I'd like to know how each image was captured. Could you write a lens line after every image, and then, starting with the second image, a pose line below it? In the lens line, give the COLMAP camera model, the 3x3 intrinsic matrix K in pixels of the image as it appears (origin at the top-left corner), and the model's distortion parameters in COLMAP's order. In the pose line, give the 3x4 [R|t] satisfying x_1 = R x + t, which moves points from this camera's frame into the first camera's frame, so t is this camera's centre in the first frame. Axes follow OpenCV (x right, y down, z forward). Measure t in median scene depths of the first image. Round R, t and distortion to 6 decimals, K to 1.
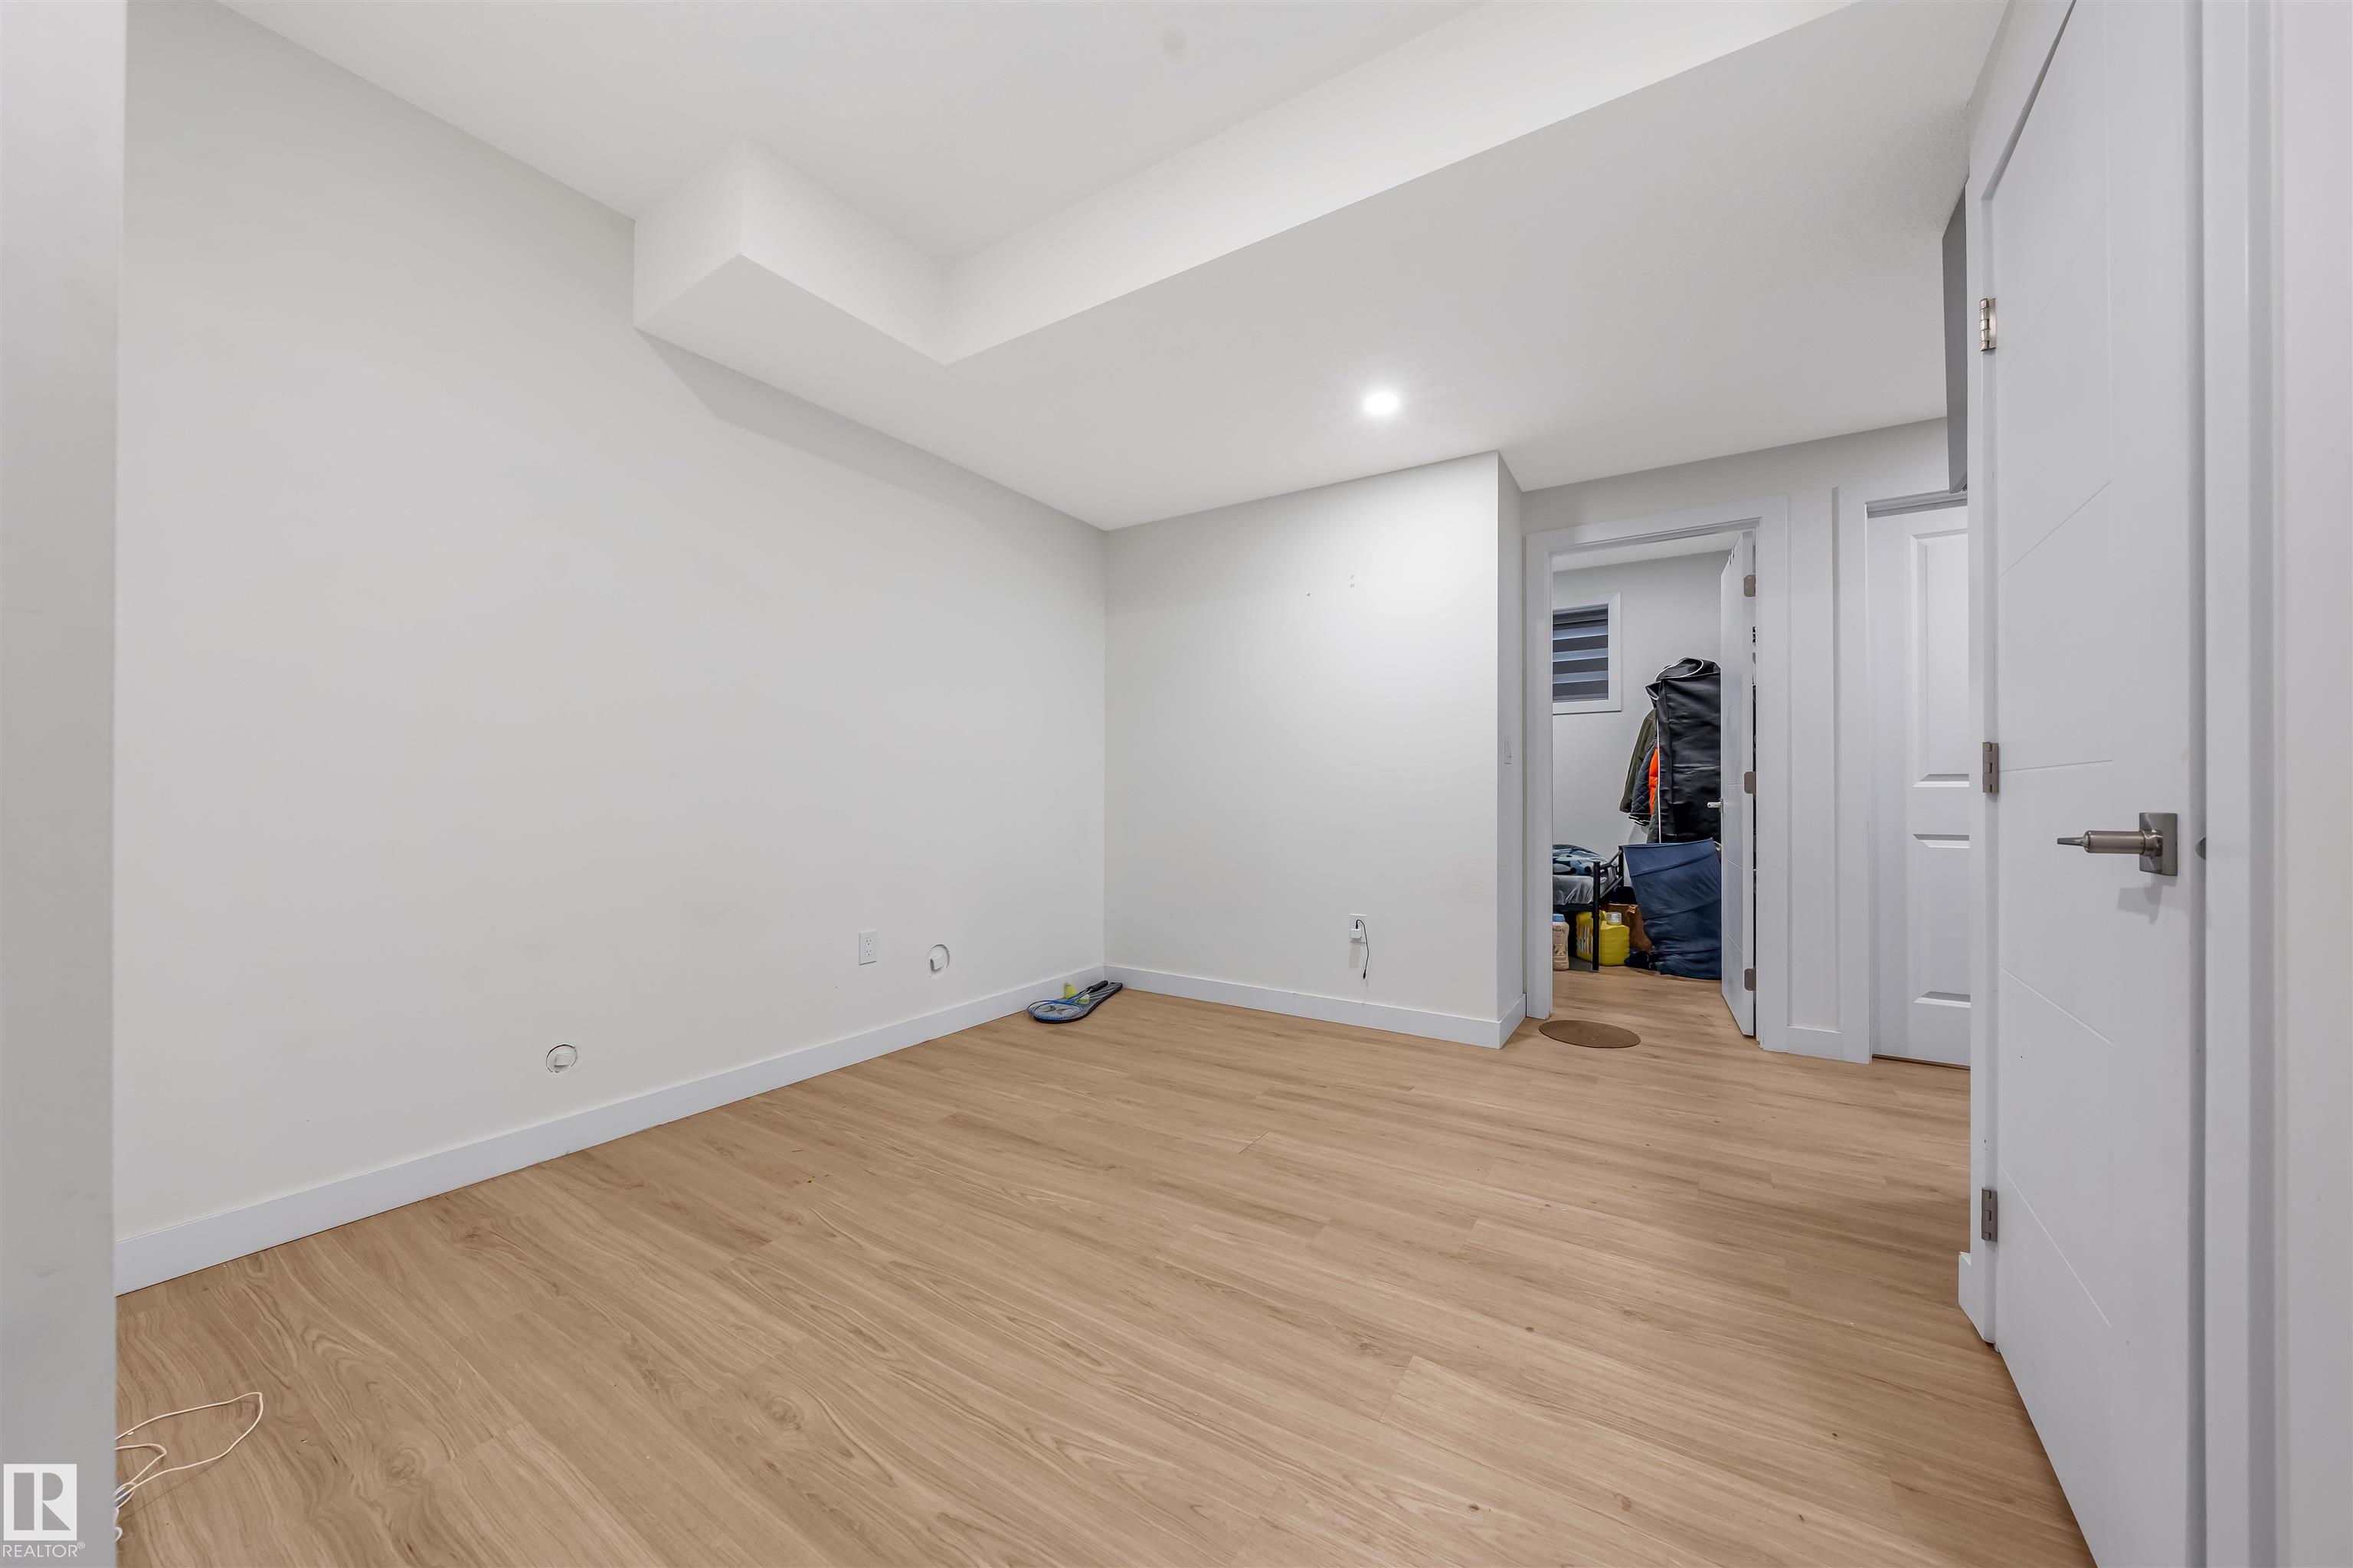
lens RADIAL K [[825.6, 0, 1184.6], [0, 825.6, 787.5], [0, 0, 1]] dist [-0.005347, 0.000822]
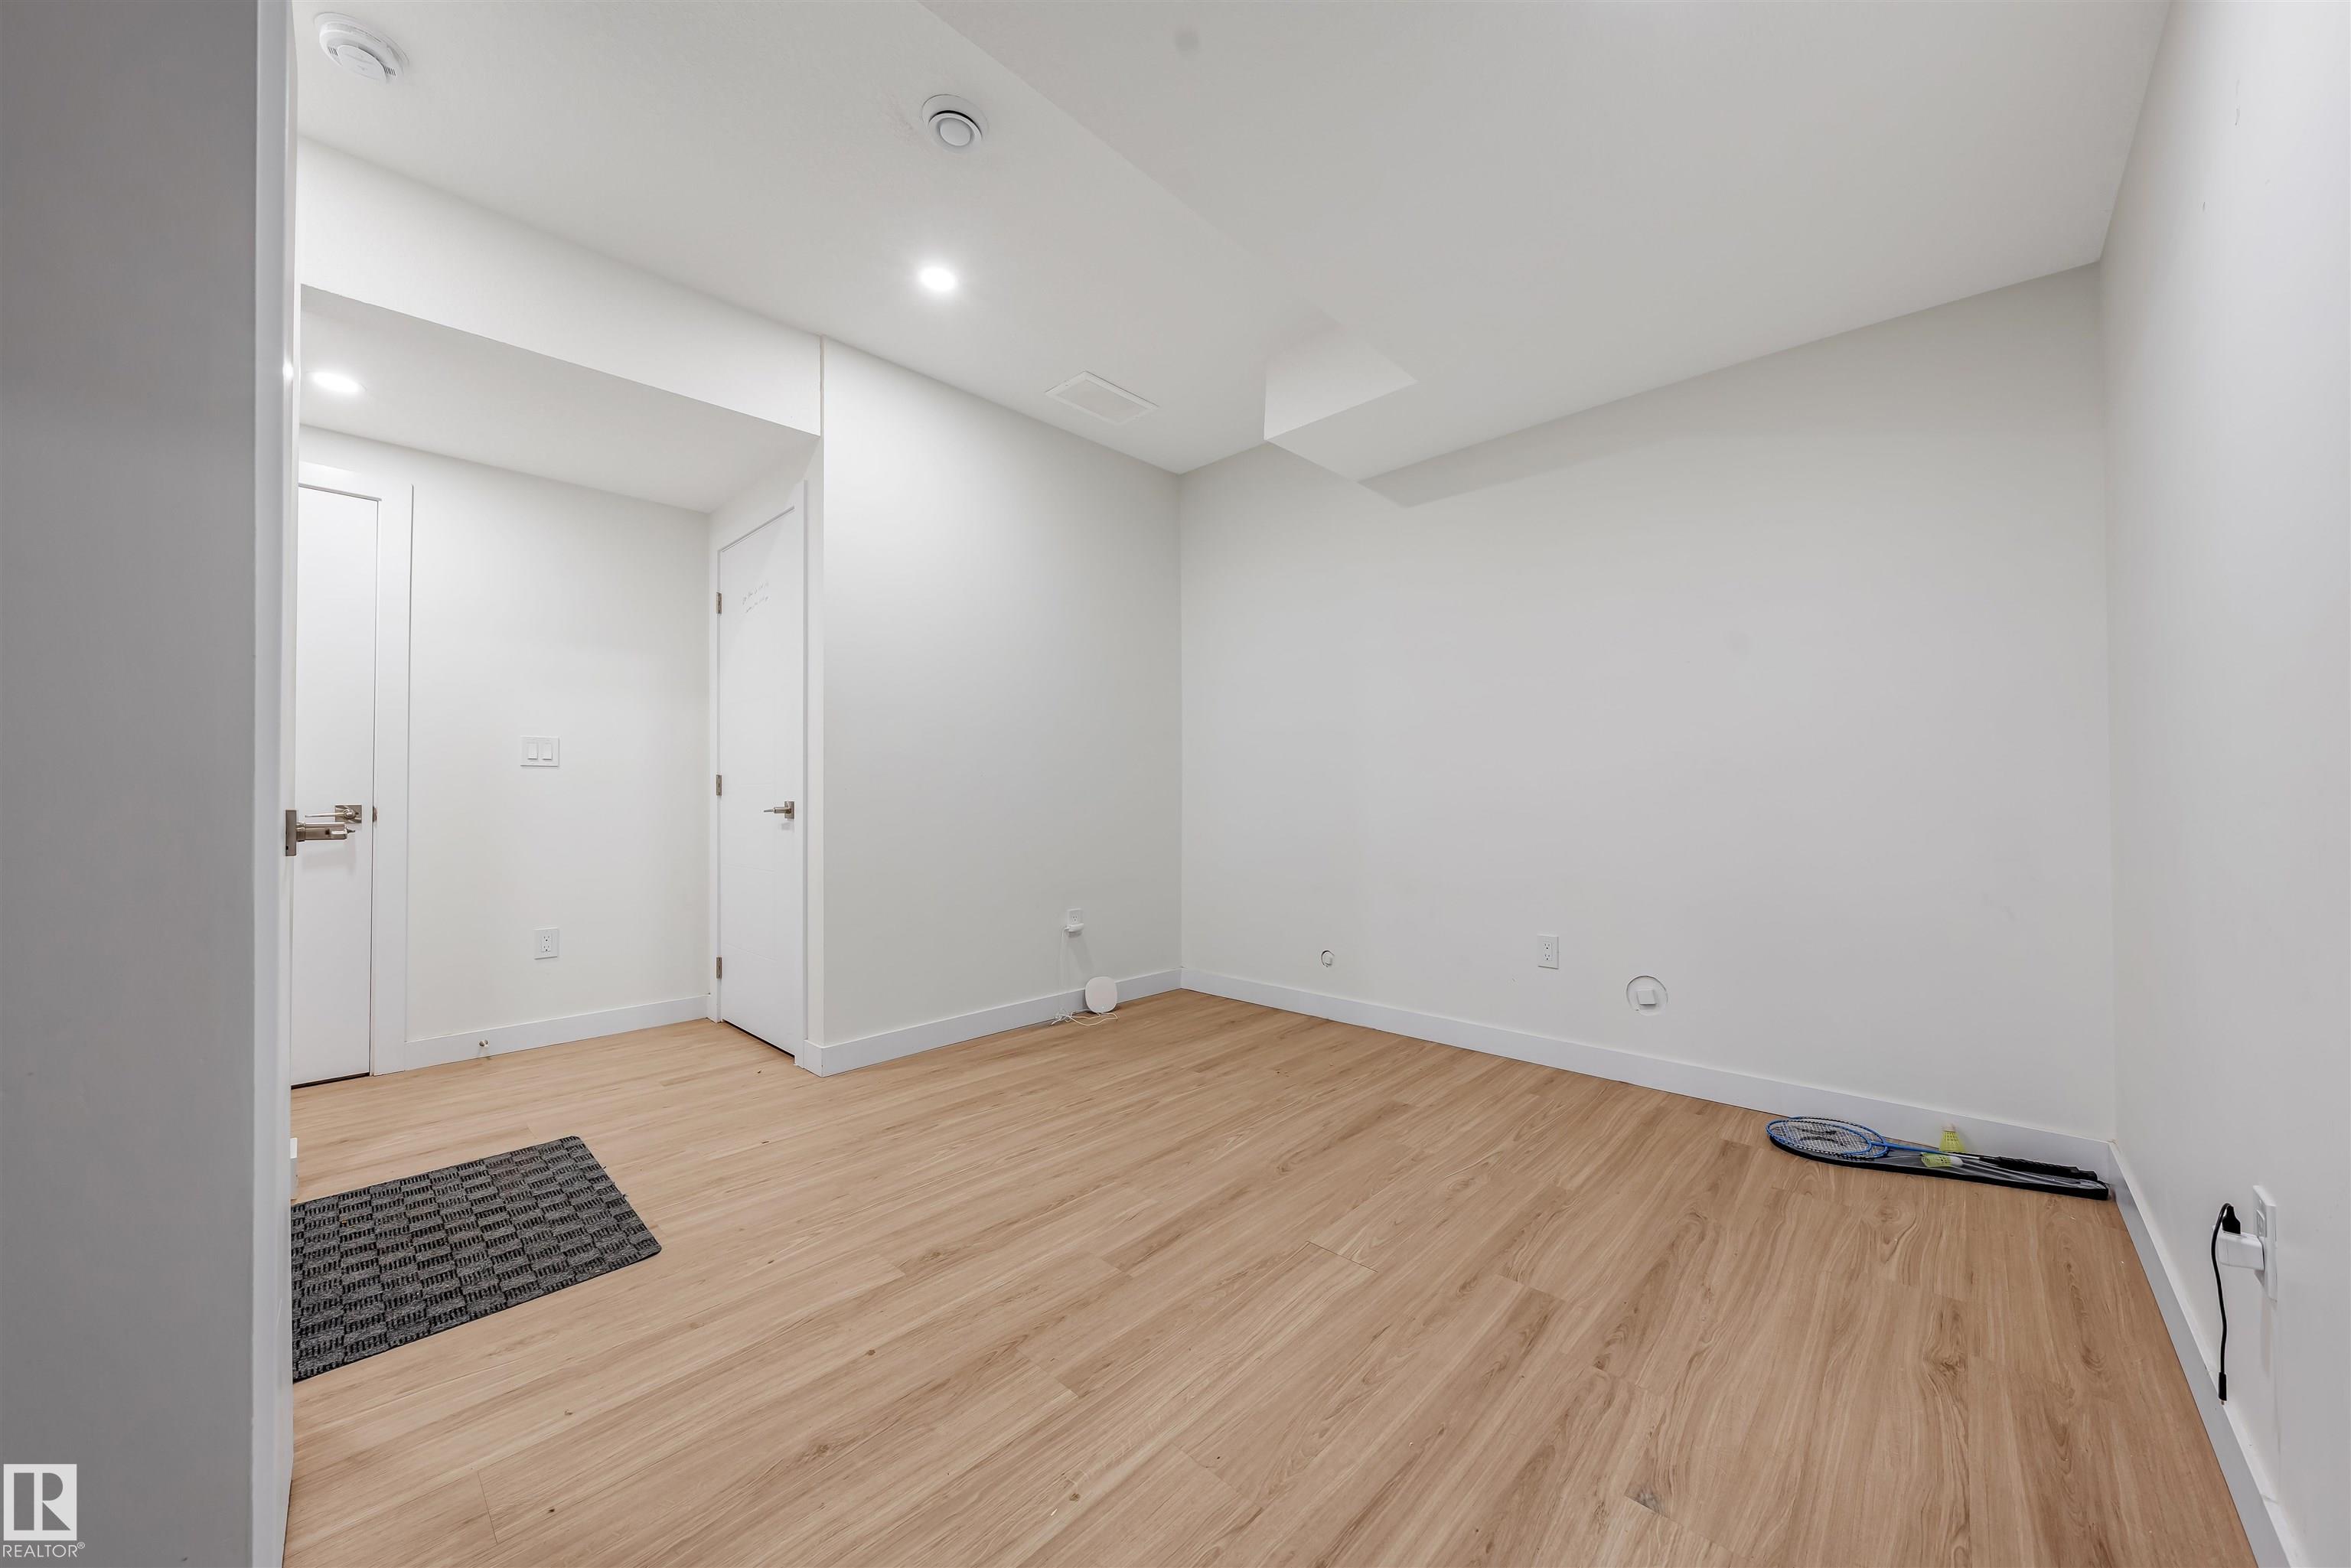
lens RADIAL K [[824.9, 0, 1212.1], [0, 824.9, 795.3], [0, 0, 1]] dist [-0.005347, 0.000822]
pose [[-0.161183, 0.000539, -0.986924, 0.999180], [0.007053, 0.999975, -0.000606, 0.011422], [0.986899, -0.007058, -0.161183, 1.193290]]
